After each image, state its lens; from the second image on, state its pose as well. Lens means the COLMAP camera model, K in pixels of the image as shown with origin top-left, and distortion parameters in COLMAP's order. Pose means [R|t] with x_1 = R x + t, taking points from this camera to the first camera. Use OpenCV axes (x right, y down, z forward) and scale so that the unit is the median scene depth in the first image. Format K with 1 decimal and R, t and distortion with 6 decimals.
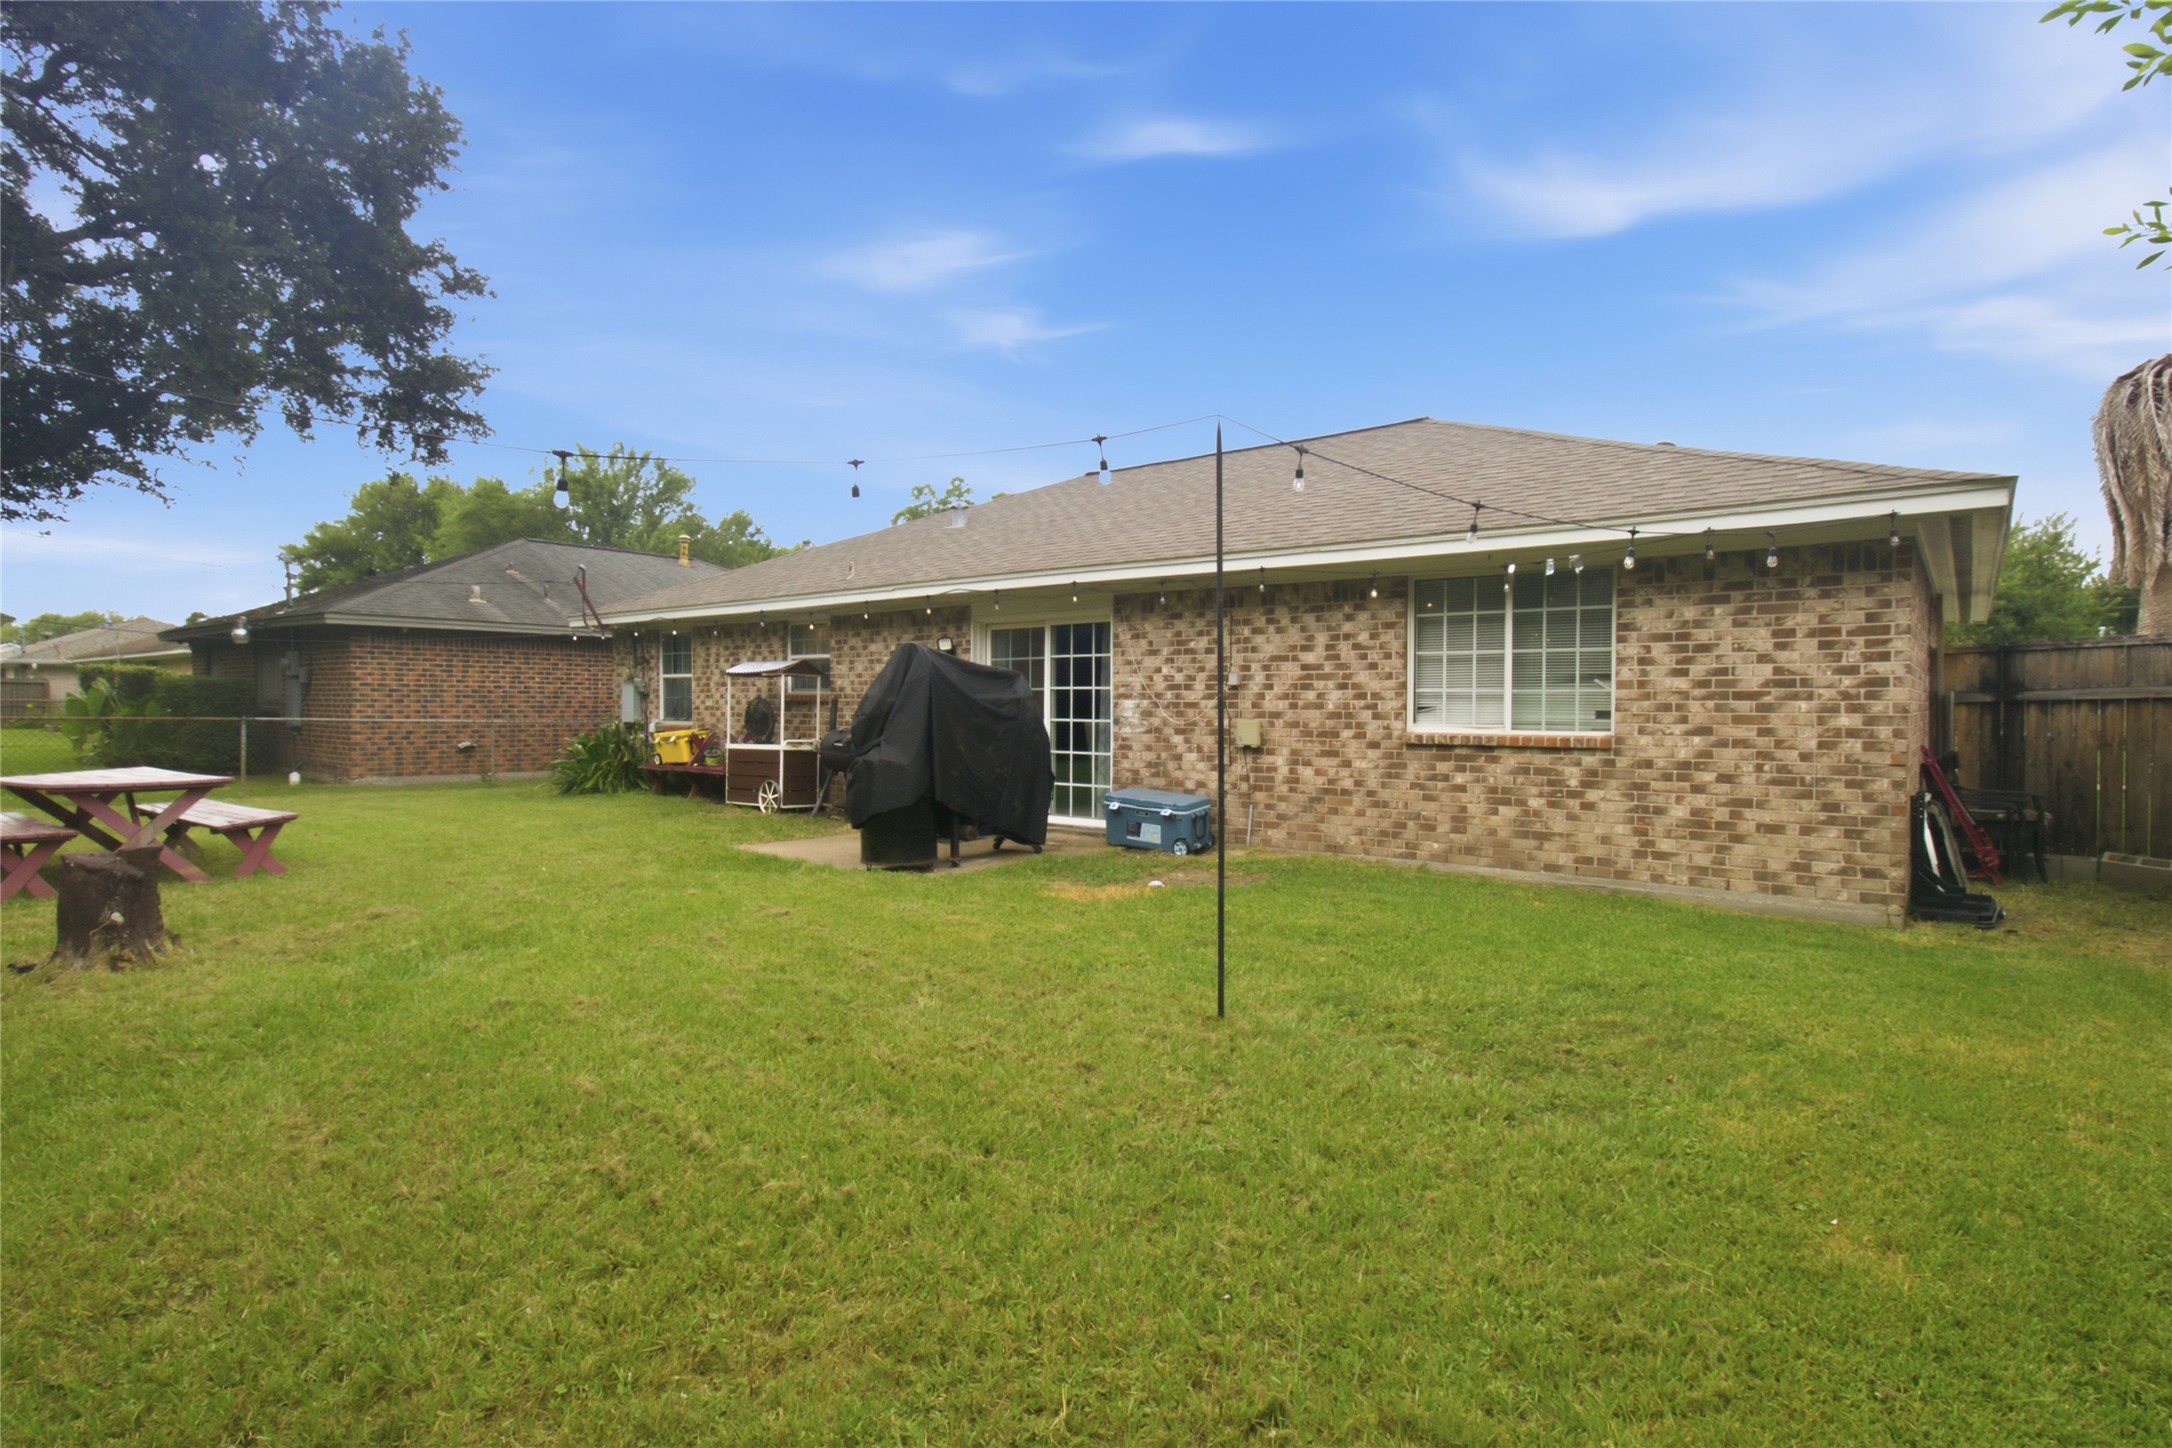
lens RADIAL K [[1054.3, 0, 1080.4], [0, 1054.3, 703.5], [0, 0, 1]] dist [-0.016390, 0.005061]
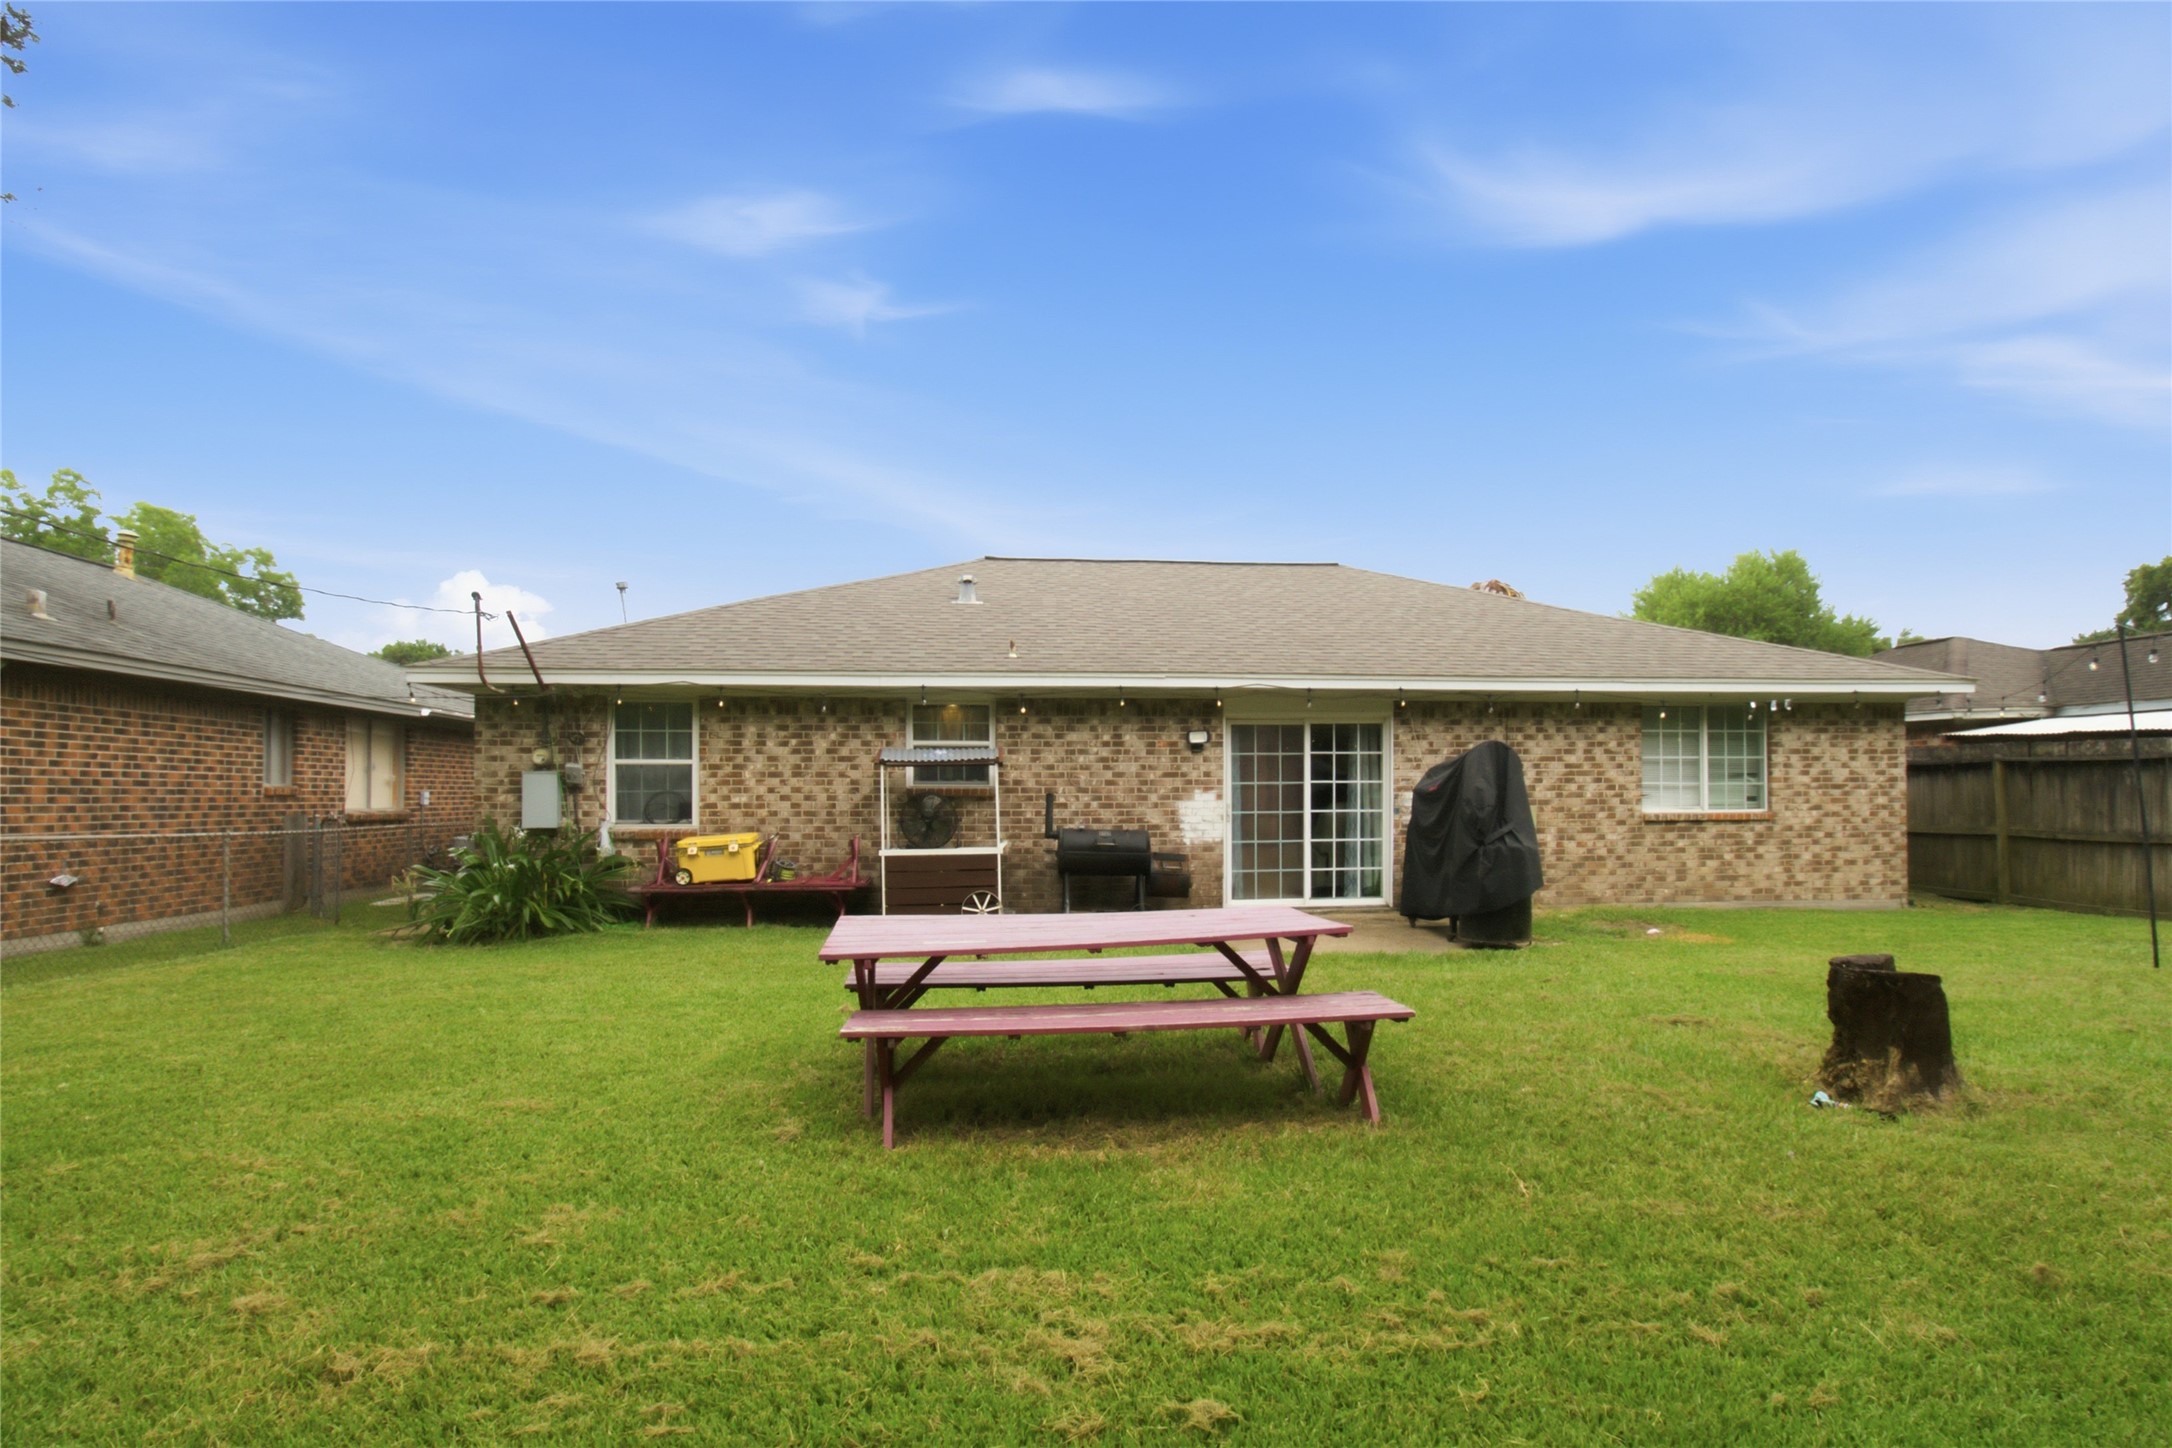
lens RADIAL K [[1054.3, 0, 1073.0], [0, 1054.3, 730.5], [0, 0, 1]] dist [-0.016390, 0.005061]
pose [[0.733404, 0.027540, 0.679235, -1.241519], [0.006378, 0.998856, -0.047386, -0.021969], [-0.679763, 0.039085, 0.732390, 0.490952]]
